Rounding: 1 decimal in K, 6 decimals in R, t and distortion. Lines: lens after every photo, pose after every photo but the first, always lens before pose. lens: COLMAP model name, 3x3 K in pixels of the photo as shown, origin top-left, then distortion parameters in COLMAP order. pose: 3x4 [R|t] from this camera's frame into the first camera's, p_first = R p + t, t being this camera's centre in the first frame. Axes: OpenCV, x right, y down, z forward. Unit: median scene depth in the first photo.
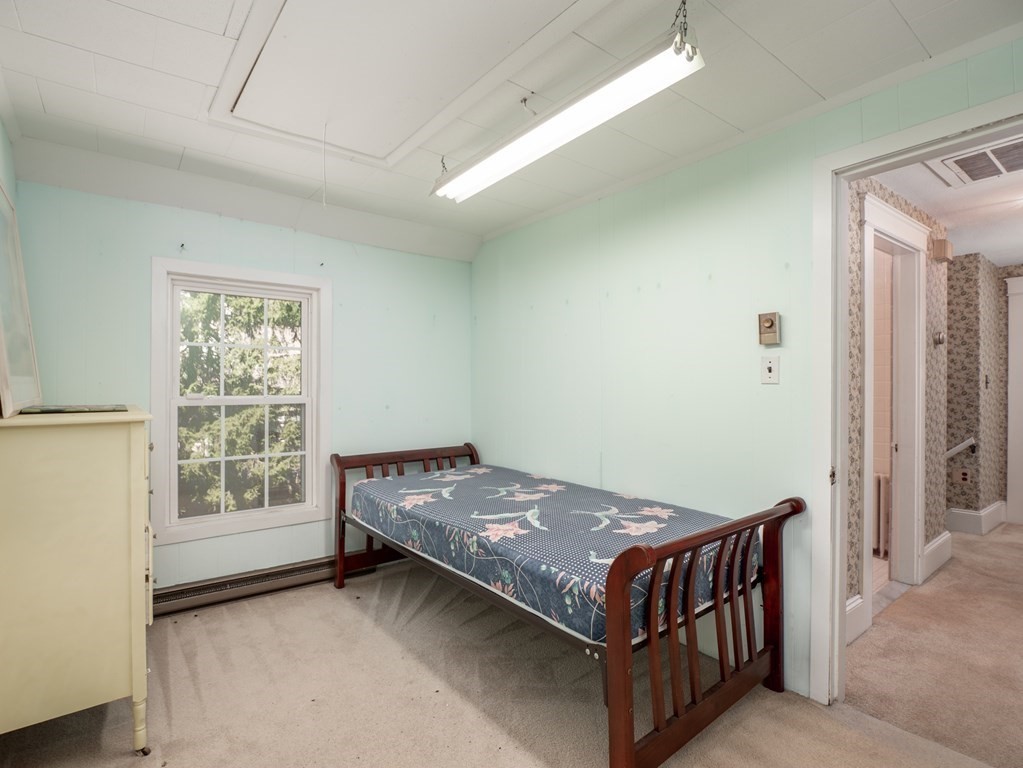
lens RADIAL K [[505.5, 0, 508.4], [0, 505.5, 386.1], [0, 0, 1]] dist [-0.010106, -0.003041]
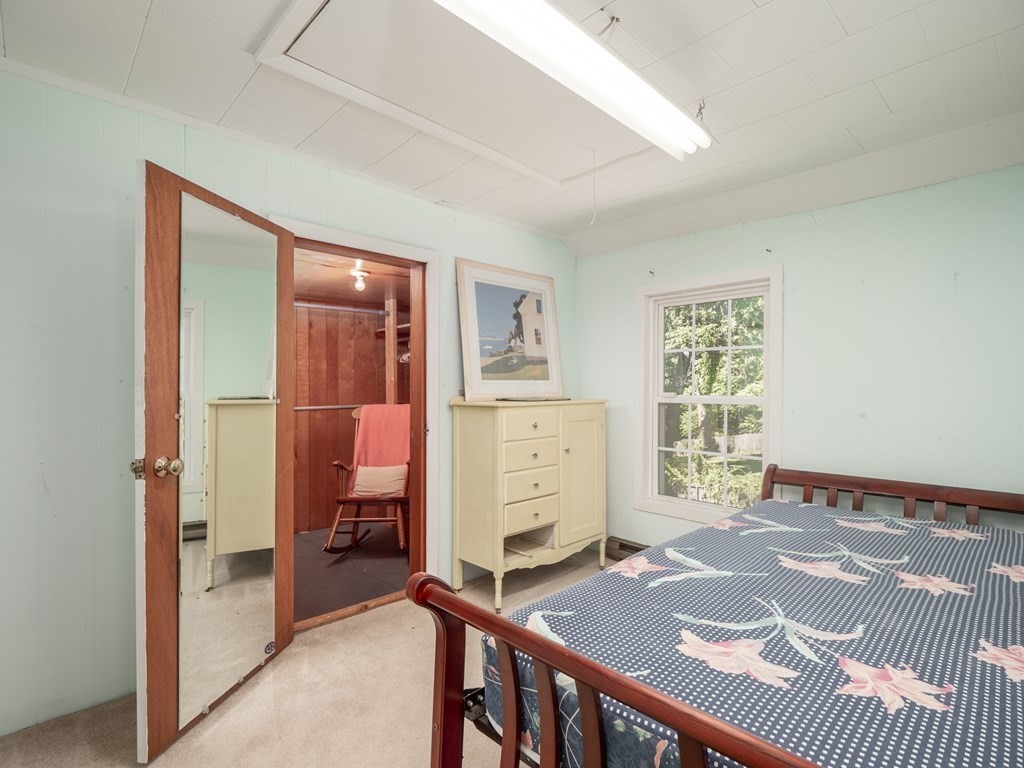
lens RADIAL K [[506.0, 0, 508.8], [0, 506.0, 385.8], [0, 0, 1]] dist [-0.010106, -0.003041]
pose [[0.088828, -0.006108, -0.996028, 0.738272], [0.004788, 0.999972, -0.005706, -0.000015], [0.996036, -0.004262, 0.088854, 0.697194]]
